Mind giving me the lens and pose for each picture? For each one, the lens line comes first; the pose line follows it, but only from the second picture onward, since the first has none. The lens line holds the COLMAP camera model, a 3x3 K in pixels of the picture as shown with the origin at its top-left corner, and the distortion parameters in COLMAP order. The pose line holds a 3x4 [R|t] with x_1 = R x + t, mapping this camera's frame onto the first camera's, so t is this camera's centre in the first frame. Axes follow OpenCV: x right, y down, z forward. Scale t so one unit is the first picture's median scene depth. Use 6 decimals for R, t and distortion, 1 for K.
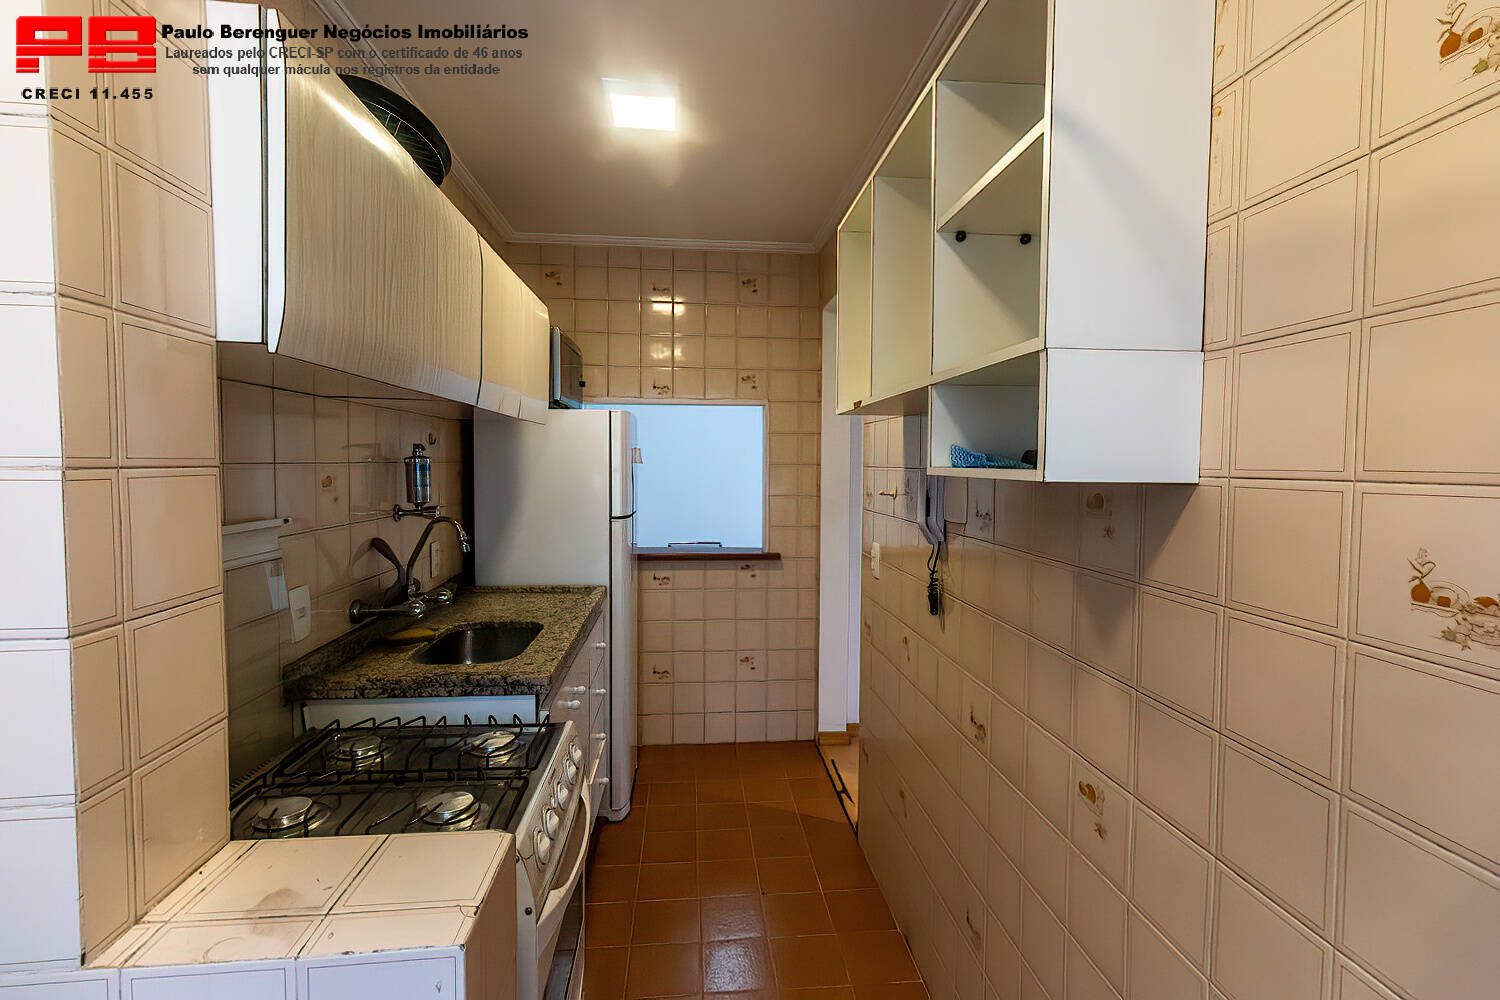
lens RADIAL K [[679.9, 0, 754.1], [0, 679.9, 491.7], [0, 0, 1]] dist [0.000910, -0.000227]
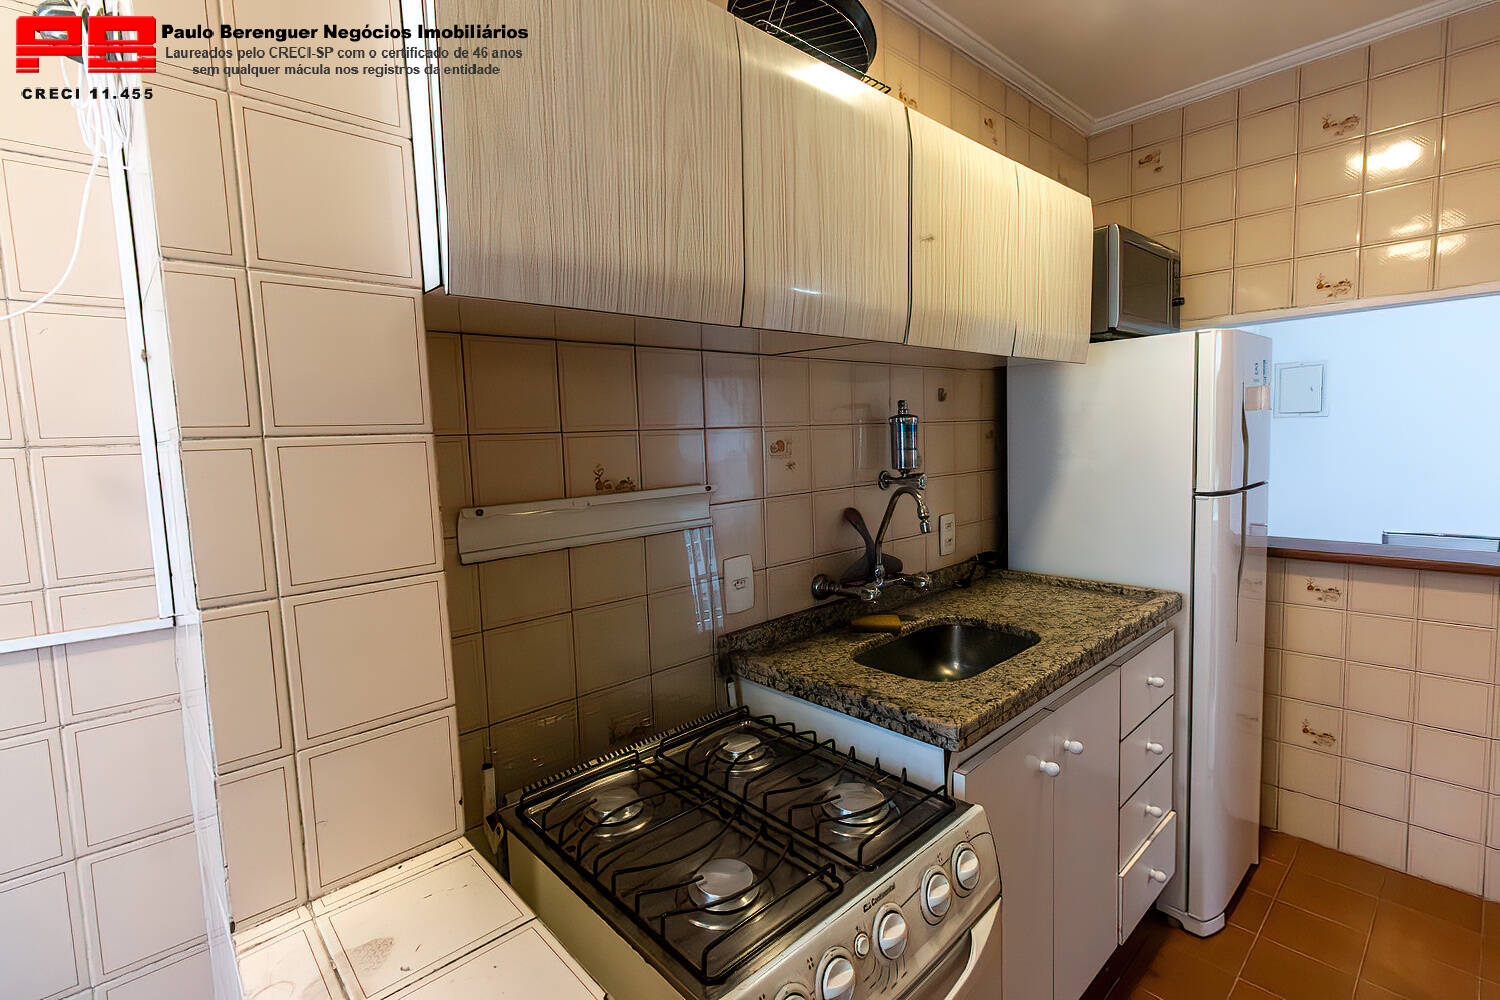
lens RADIAL K [[686.1, 0, 753.4], [0, 686.1, 493.5], [0, 0, 1]] dist [0.003974, 0.000350]
pose [[0.605620, 0.039281, -0.794784, 0.090867], [0.005989, 0.998528, 0.053915, -0.001190], [0.795731, -0.037412, 0.604493, 0.351280]]
